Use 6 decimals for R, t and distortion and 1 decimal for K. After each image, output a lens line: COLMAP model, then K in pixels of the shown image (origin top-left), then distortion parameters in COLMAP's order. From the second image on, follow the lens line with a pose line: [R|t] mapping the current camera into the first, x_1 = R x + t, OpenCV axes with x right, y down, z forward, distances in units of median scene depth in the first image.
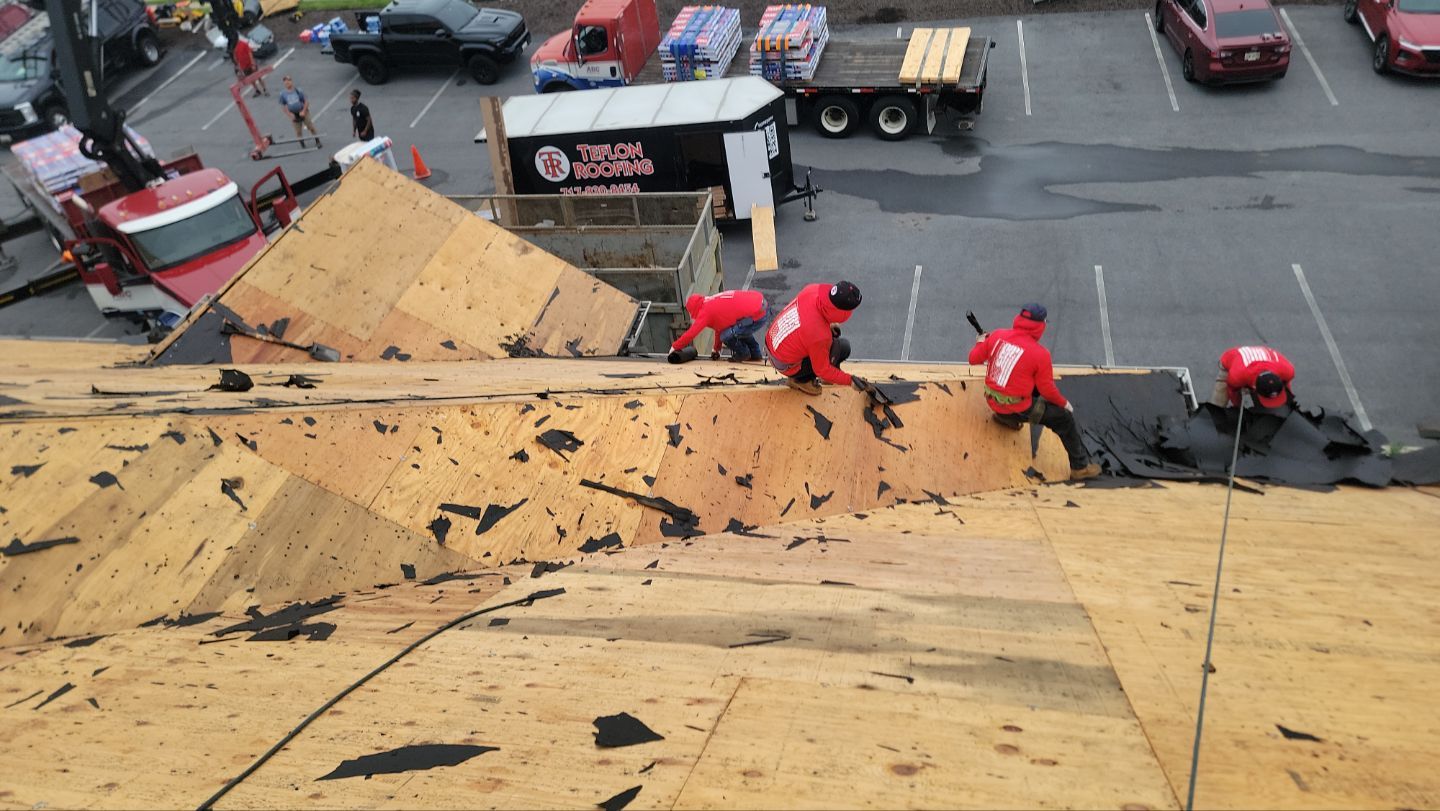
lens RADIAL K [[1034.2, 0, 720.0], [0, 1034.2, 405.5], [0, 0, 1]] dist [0.051898, -0.001536]
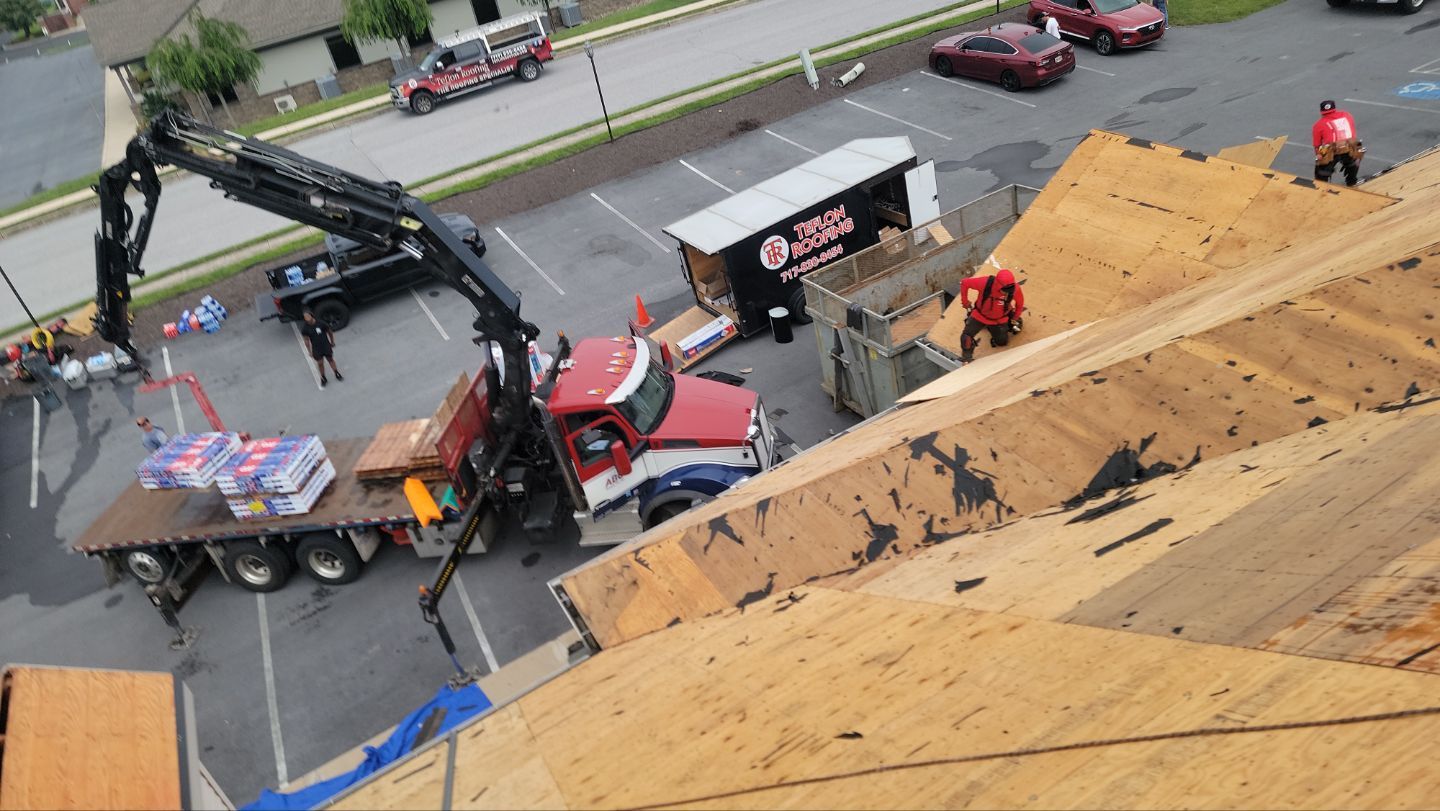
lens RADIAL K [[1034.2, 0, 720.0], [0, 1034.2, 405.5], [0, 0, 1]] dist [0.051898, -0.001536]
pose [[0.745296, -0.371536, 0.553620, -0.860258], [0.482429, 0.873656, -0.063143, -0.054063], [-0.460214, 0.314142, 0.830372, 0.186918]]
